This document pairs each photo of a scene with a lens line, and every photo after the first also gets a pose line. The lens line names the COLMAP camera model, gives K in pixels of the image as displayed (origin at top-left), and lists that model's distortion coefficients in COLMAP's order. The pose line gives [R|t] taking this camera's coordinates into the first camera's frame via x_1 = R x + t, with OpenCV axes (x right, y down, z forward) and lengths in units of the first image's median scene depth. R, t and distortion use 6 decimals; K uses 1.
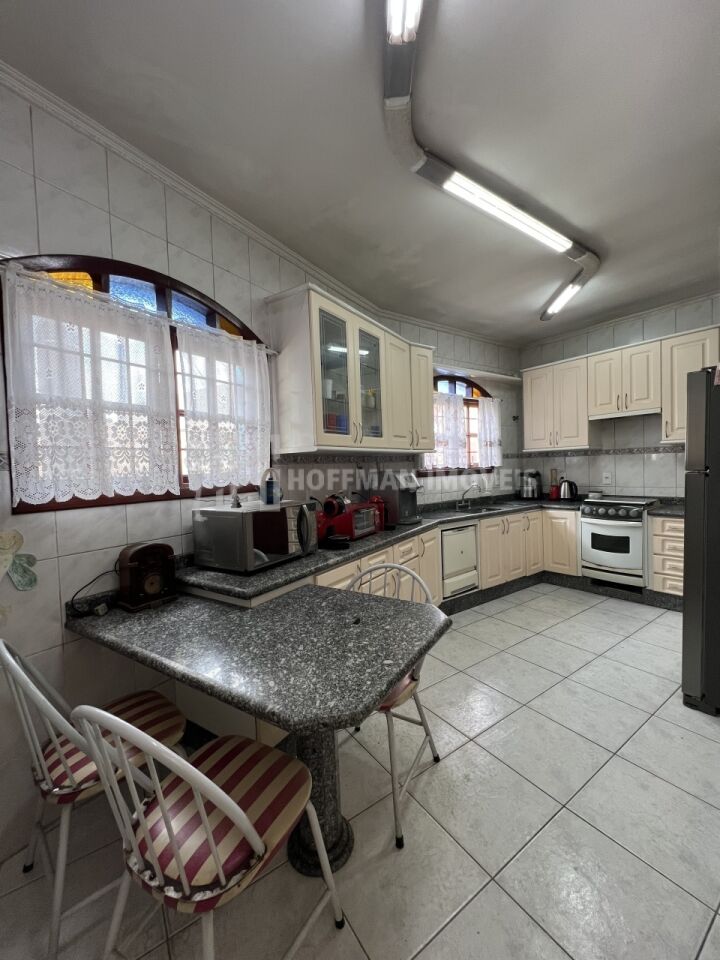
lens RADIAL K [[385.0, 0, 358.7], [0, 385.0, 480.1], [0, 0, 1]] dist [-0.000431, 0.000186]
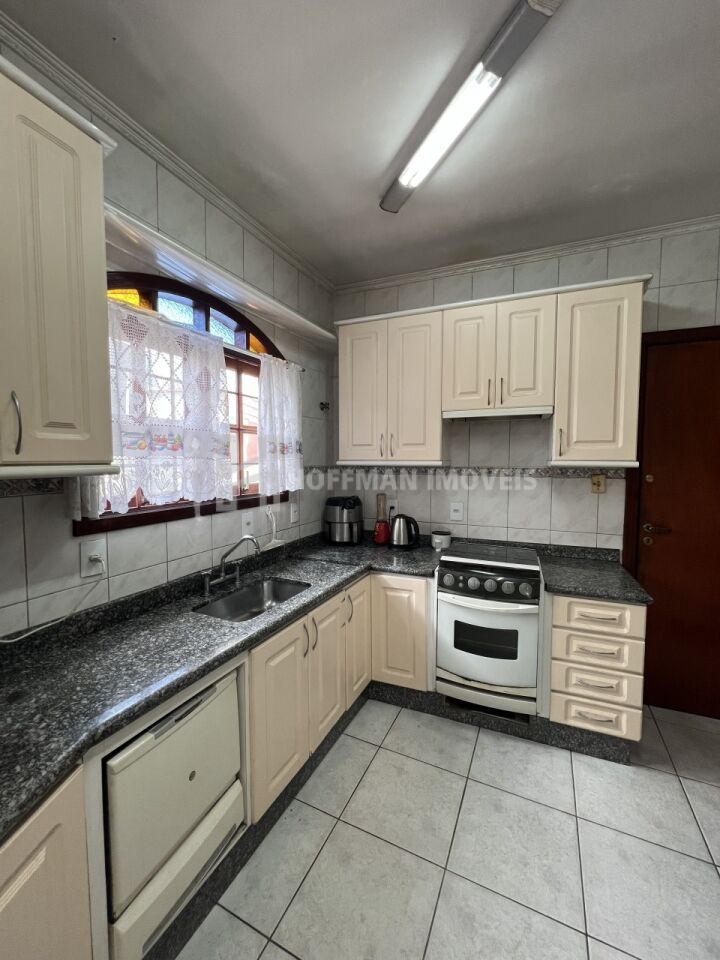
lens RADIAL K [[385.0, 0, 358.7], [0, 385.0, 480.1], [0, 0, 1]] dist [-0.000431, 0.000186]
pose [[0.869476, 0.007990, 0.493911, 0.191271], [-0.014125, 0.999862, 0.008690, -0.062795], [-0.493774, -0.014532, 0.869469, 0.540303]]
